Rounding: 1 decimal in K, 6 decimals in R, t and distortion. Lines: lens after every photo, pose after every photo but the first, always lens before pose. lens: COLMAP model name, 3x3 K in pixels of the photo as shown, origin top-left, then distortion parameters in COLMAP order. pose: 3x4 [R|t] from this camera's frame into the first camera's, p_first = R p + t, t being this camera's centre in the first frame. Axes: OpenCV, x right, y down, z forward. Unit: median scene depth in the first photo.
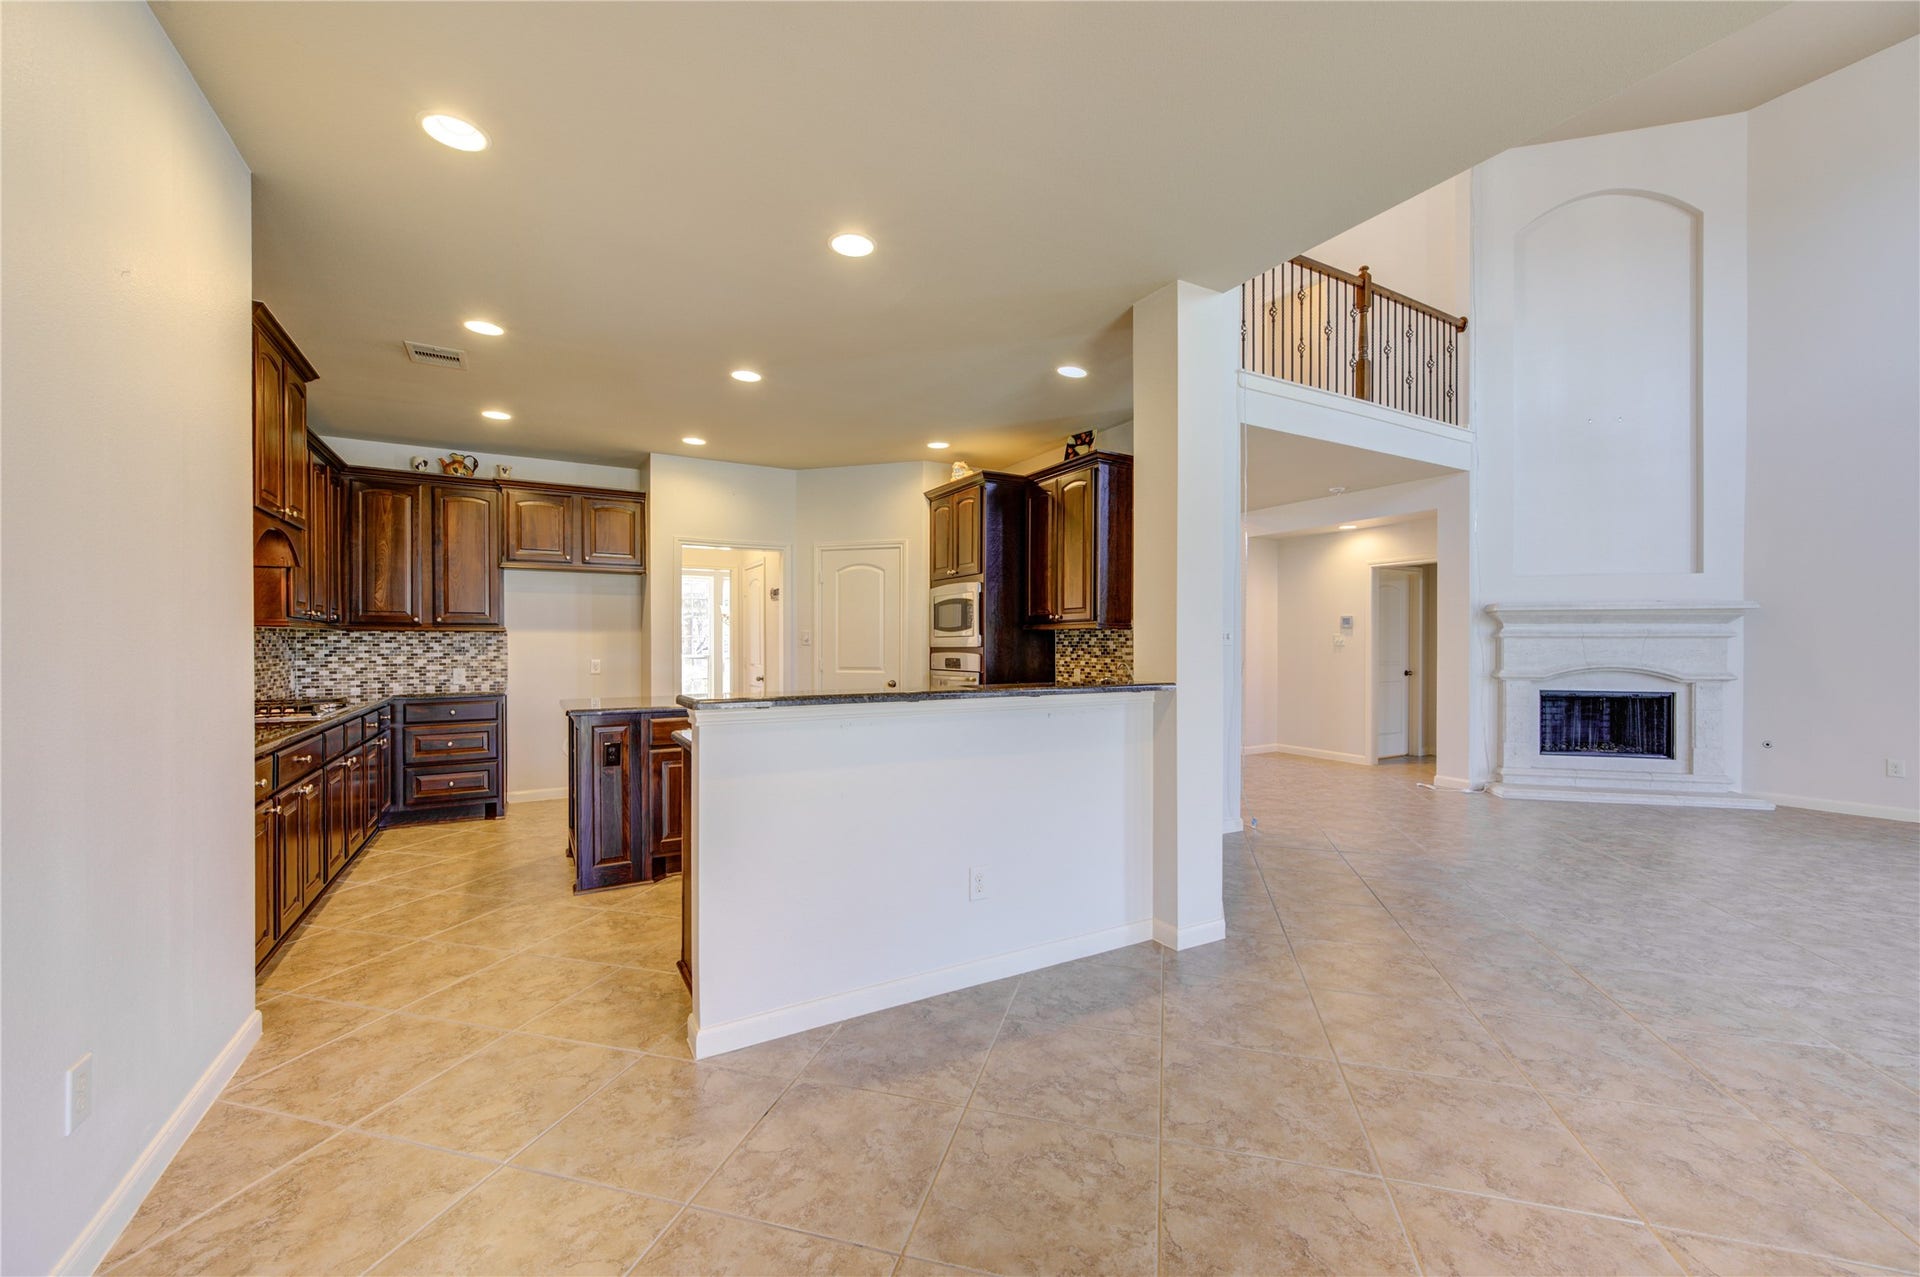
lens RADIAL K [[749.5, 0, 962.8], [0, 749.5, 642.4], [0, 0, 1]] dist [-0.007667, 0.000193]
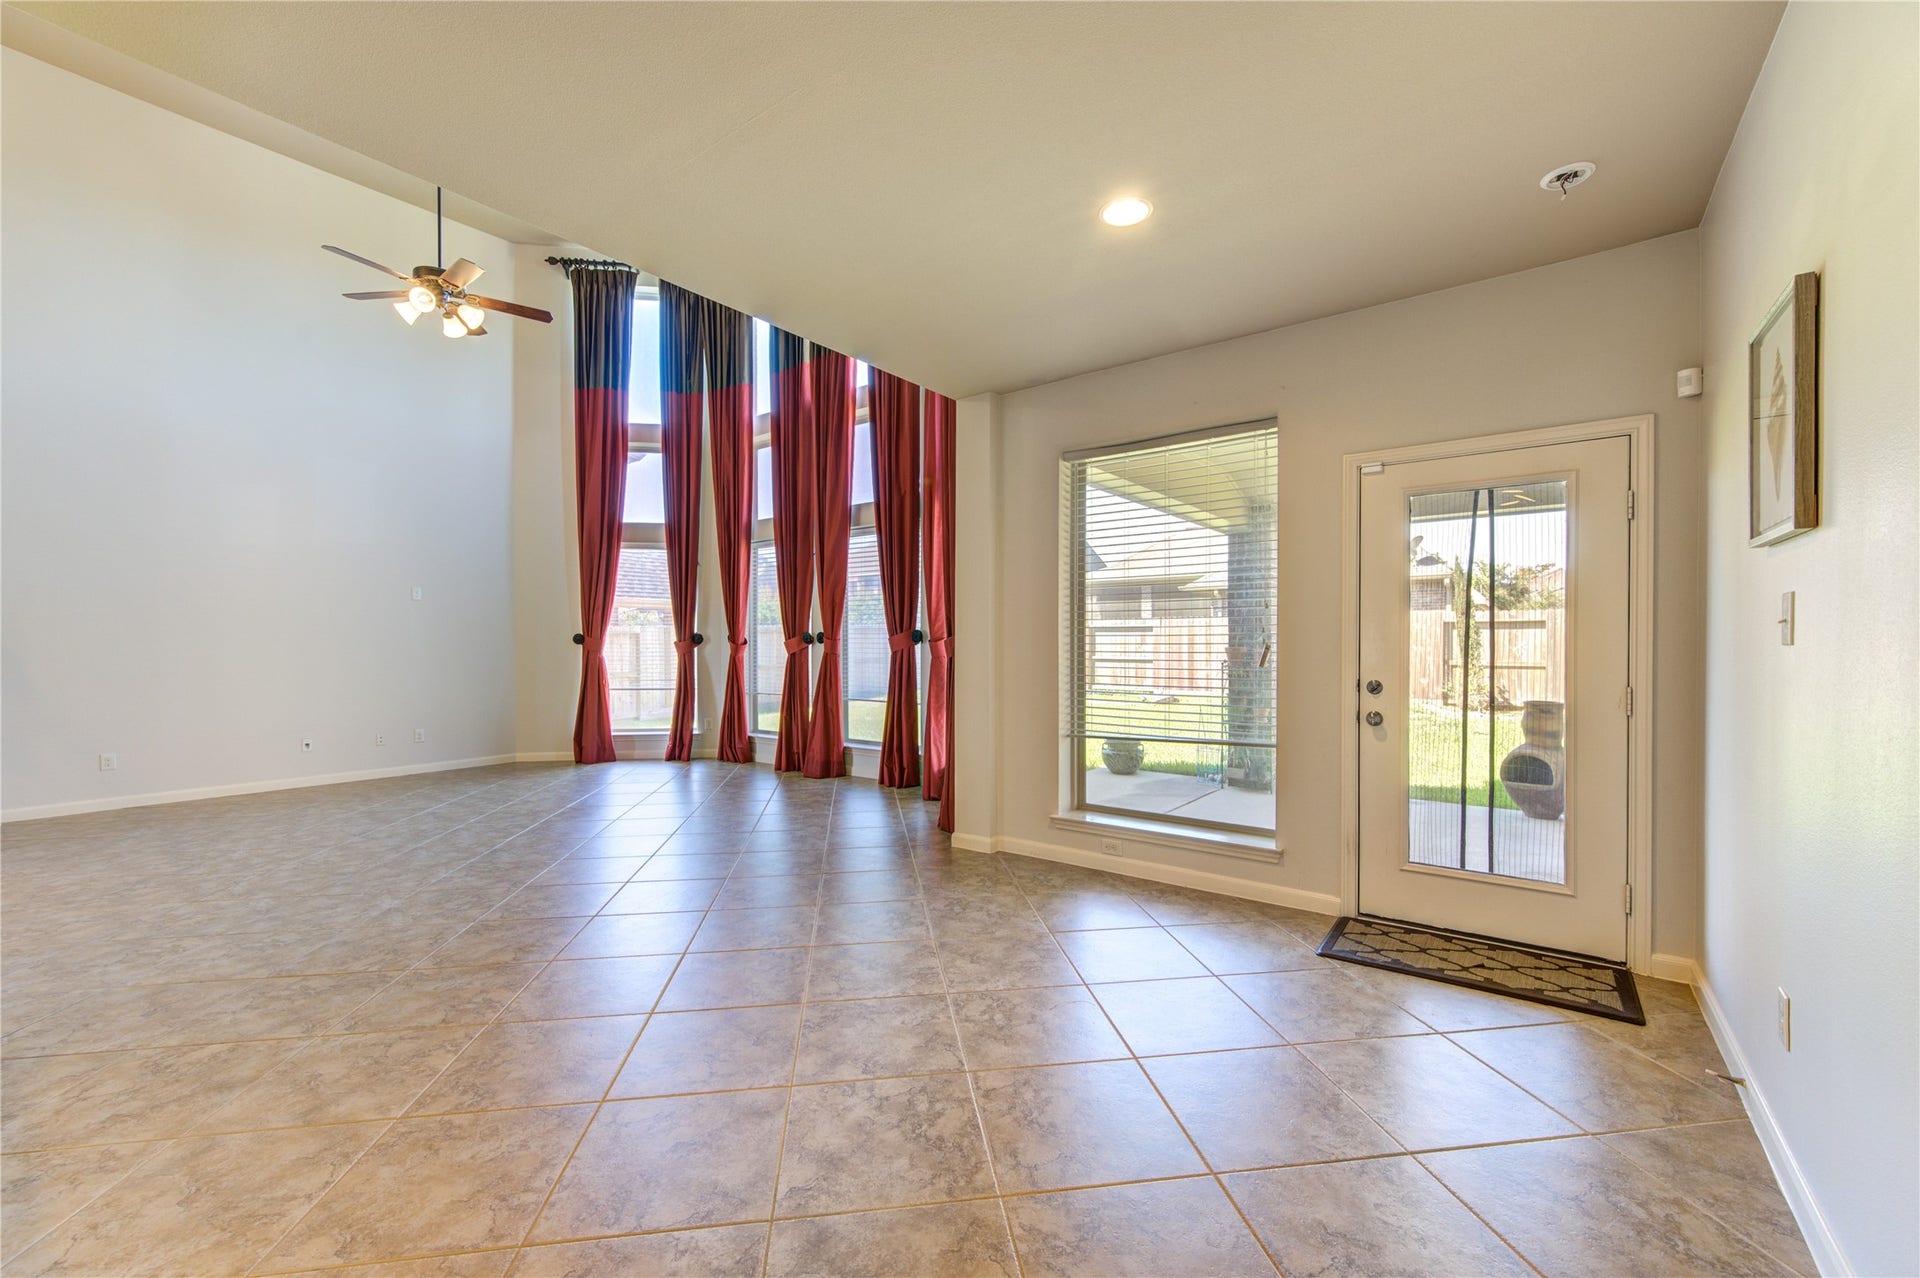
lens RADIAL K [[749.5, 0, 962.8], [0, 749.5, 642.9], [0, 0, 1]] dist [-0.007667, 0.000193]
pose [[-0.392715, -0.001139, 0.919660, -0.513377], [0.003775, 0.999989, 0.002850, -0.002566], [-0.919653, 0.004591, -0.392706, 0.651609]]
